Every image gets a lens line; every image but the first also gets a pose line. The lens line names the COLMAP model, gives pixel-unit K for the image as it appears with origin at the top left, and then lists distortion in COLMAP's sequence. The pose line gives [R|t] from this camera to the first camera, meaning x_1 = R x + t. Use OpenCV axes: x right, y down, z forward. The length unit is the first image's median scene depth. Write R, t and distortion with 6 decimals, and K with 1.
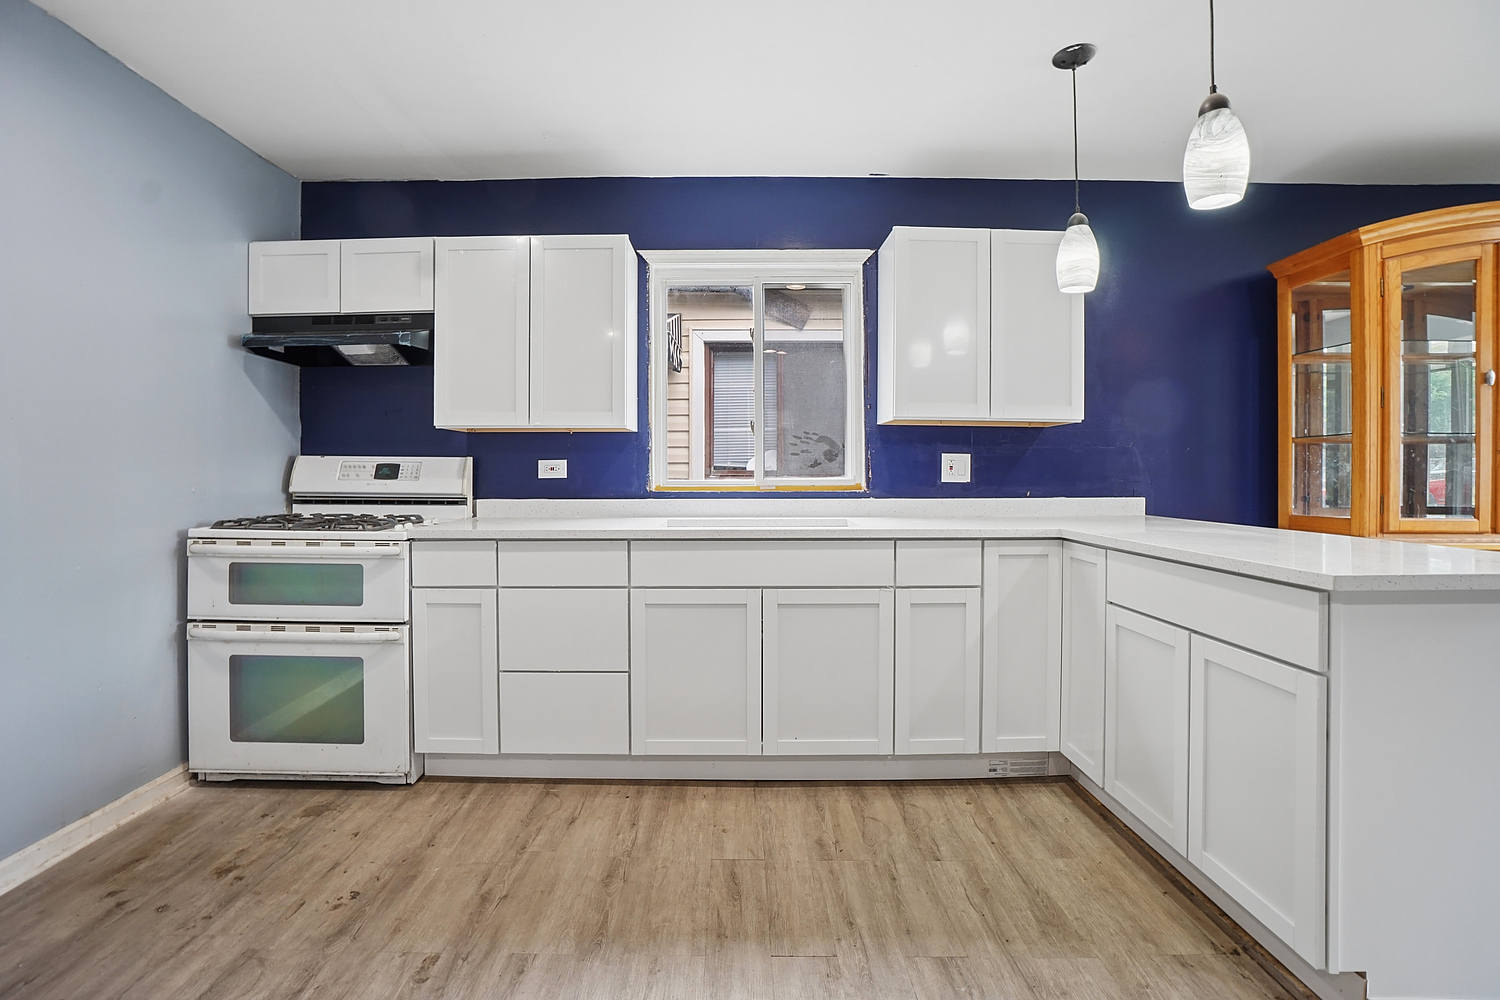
lens RADIAL K [[668.1, 0, 741.2], [0, 668.1, 475.0], [0, 0, 1]] dist [-0.052155, 0.013233]
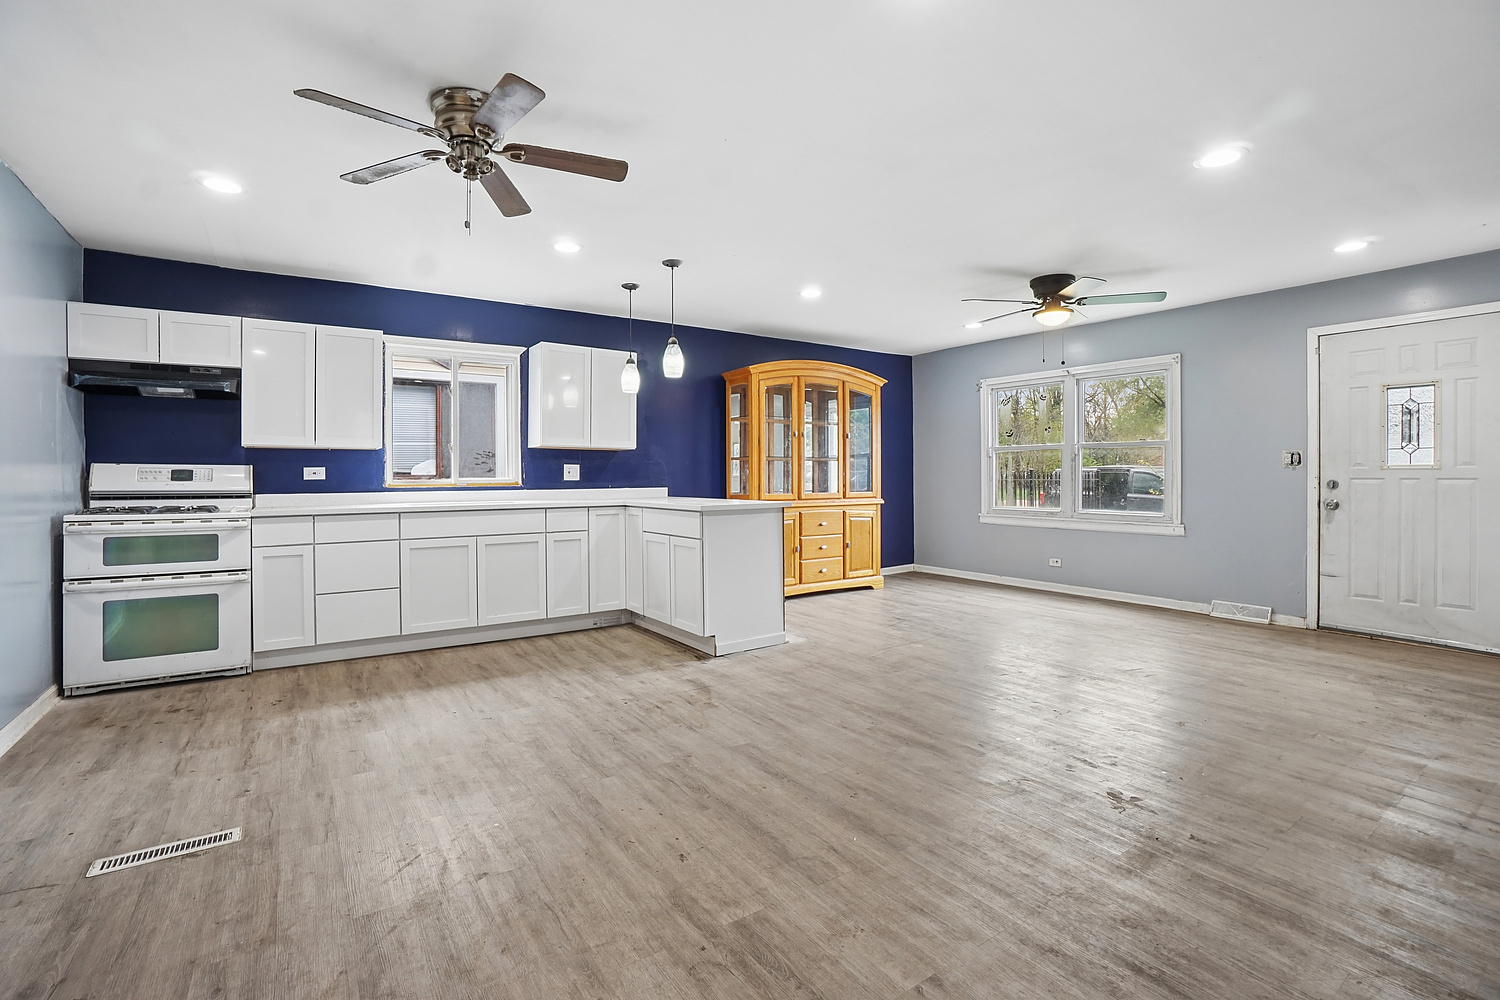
lens RADIAL K [[668.1, 0, 737.4], [0, 668.1, 474.8], [0, 0, 1]] dist [-0.052155, 0.013233]
pose [[0.828563, -0.002528, 0.559890, -0.375761], [0.007603, 0.999948, -0.006737, 0.013281], [-0.559844, 0.009839, 0.828540, -0.889390]]
